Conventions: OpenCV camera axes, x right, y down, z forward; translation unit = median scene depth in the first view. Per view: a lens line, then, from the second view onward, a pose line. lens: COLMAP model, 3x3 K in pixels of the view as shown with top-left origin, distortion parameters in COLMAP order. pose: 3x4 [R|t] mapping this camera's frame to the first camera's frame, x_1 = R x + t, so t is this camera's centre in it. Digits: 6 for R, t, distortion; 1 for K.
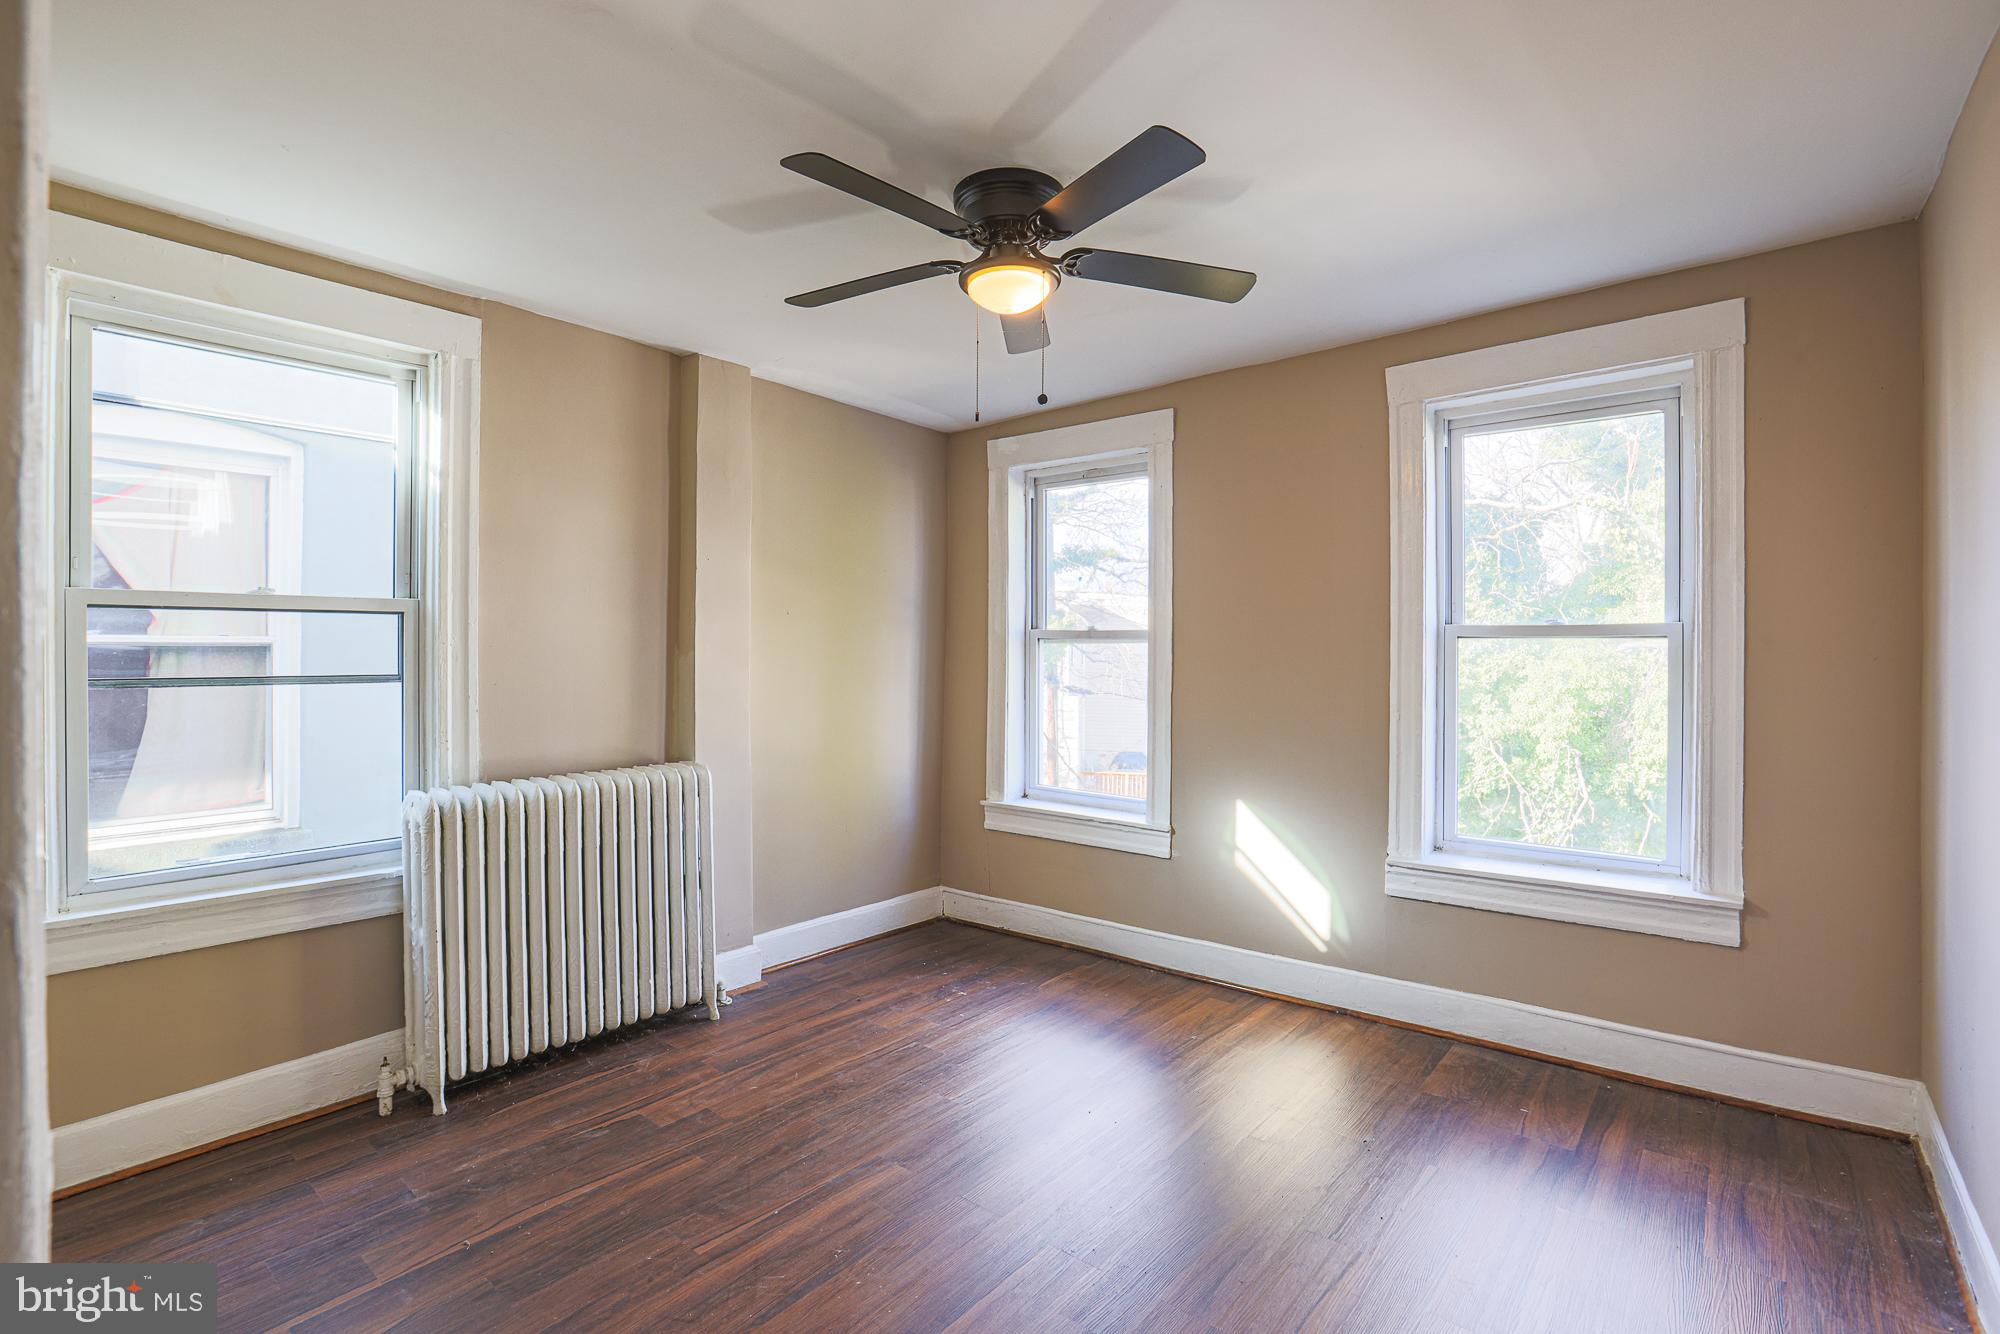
lens RADIAL K [[943.9, 0, 1032.2], [0, 943.9, 632.3], [0, 0, 1]] dist [0.039143, 0.000069]
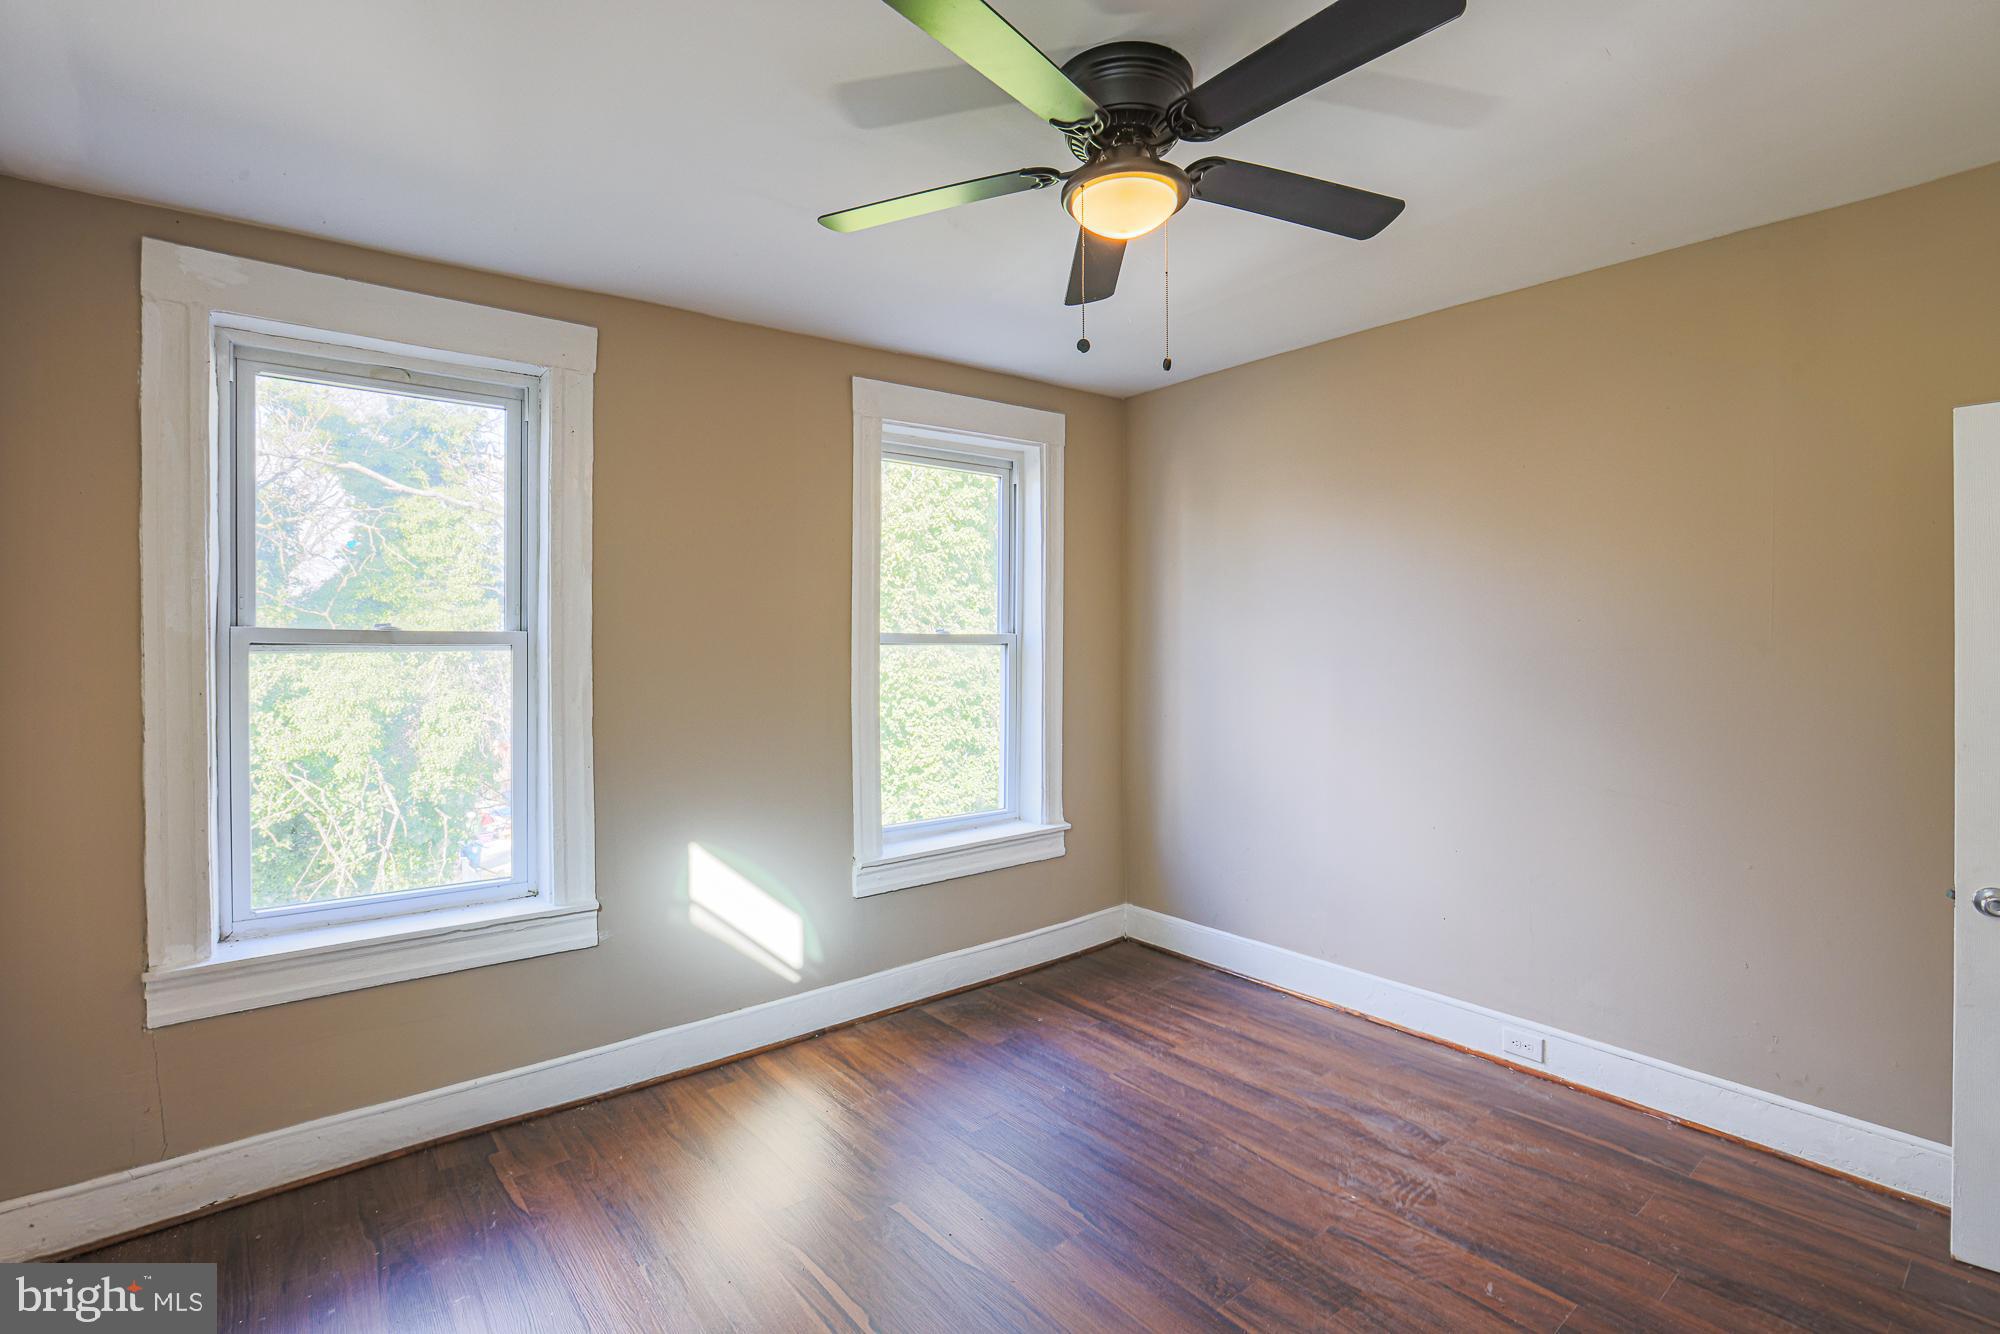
lens RADIAL K [[940.4, 0, 992.8], [0, 940.4, 647.1], [0, 0, 1]] dist [-0.047914, 0.023235]
pose [[0.236453, -0.000245, 0.971643, -0.477813], [-0.006089, 0.999980, 0.001733, 0.005752], [-0.971624, -0.006326, 0.236446, 0.536243]]
